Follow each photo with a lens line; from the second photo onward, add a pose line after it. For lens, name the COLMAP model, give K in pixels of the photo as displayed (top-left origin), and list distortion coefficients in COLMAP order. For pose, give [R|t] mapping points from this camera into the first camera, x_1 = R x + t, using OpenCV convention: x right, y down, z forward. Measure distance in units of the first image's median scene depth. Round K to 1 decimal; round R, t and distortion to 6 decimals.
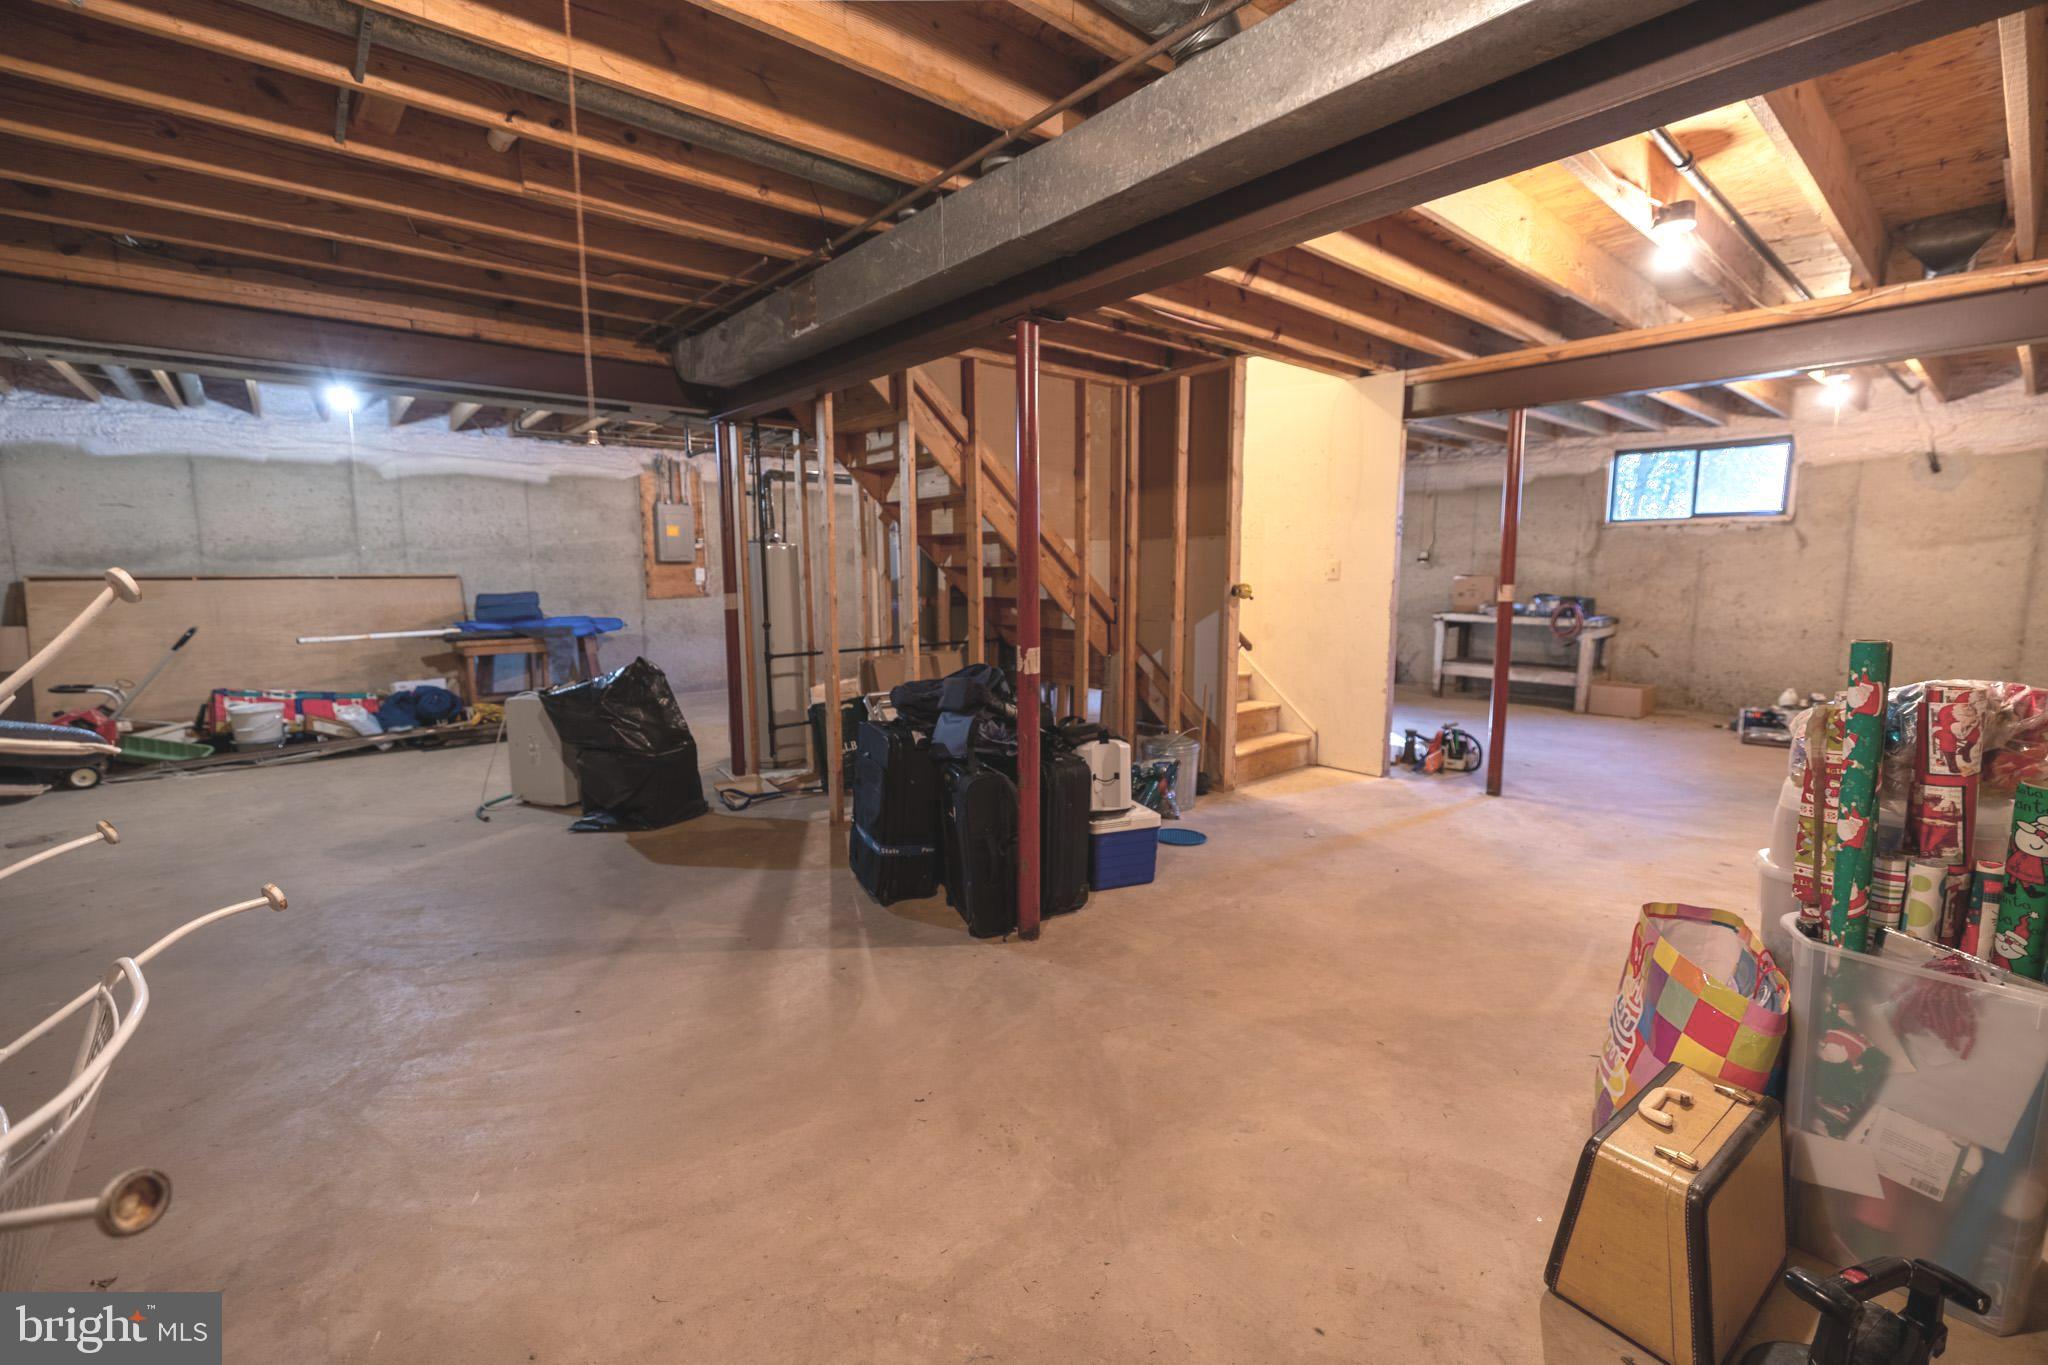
lens RADIAL K [[862.3, 0, 1026.4], [0, 862.3, 677.1], [0, 0, 1]] dist [0.002690, -0.000436]
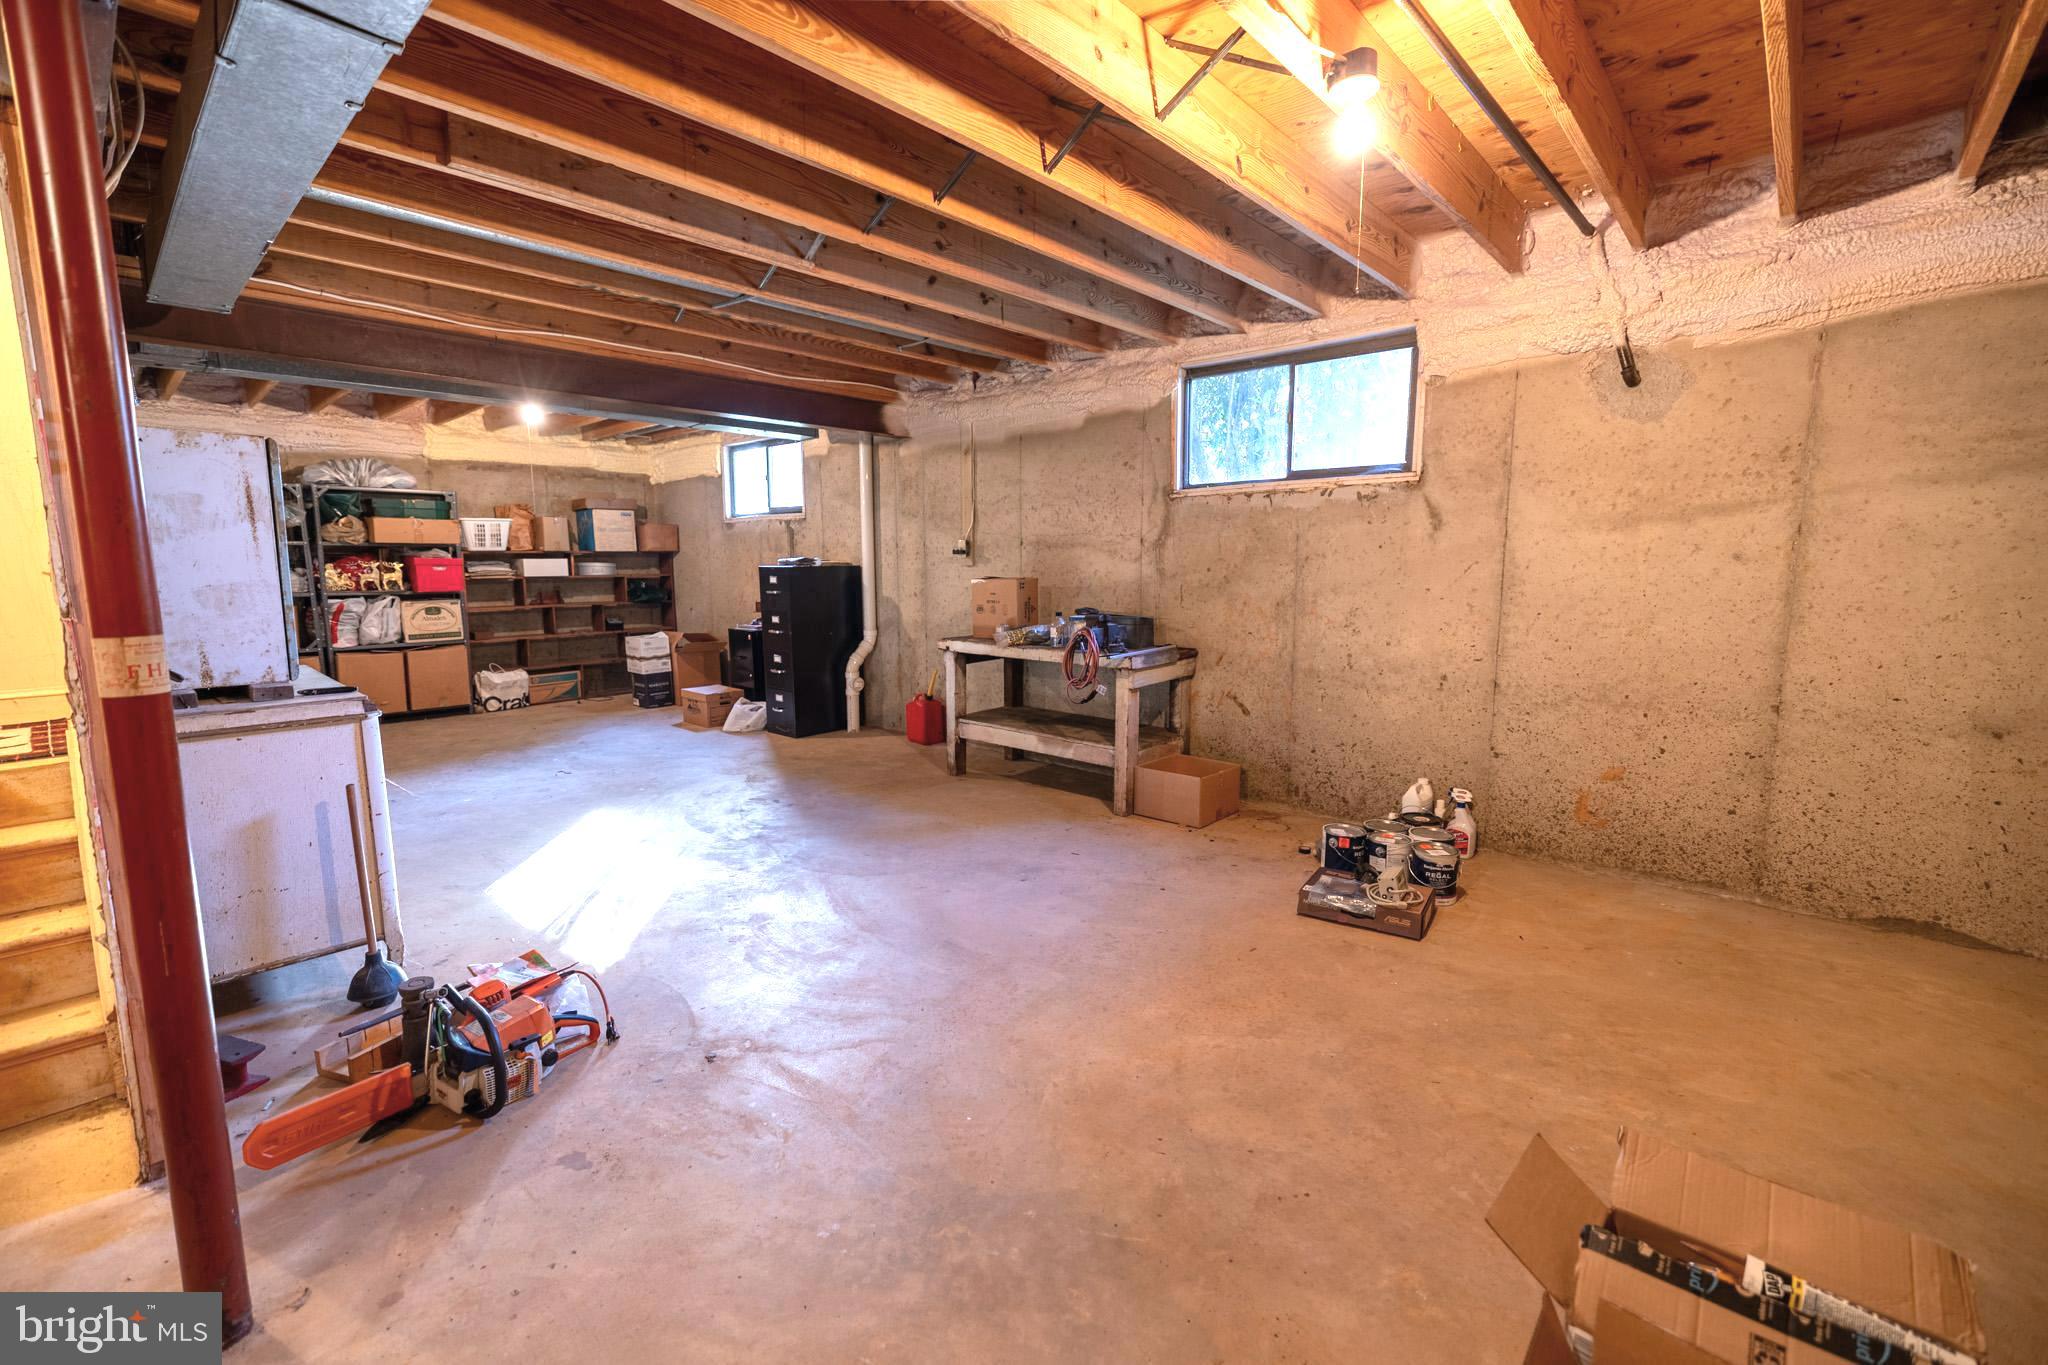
lens RADIAL K [[862.3, 0, 1021.5], [0, 862.3, 676.5], [0, 0, 1]] dist [0.002690, -0.000436]
pose [[0.991282, -0.018596, 0.130440, 0.518273], [0.017747, 0.999813, 0.007669, -0.059097], [-0.130558, -0.005287, 0.991427, 0.445741]]
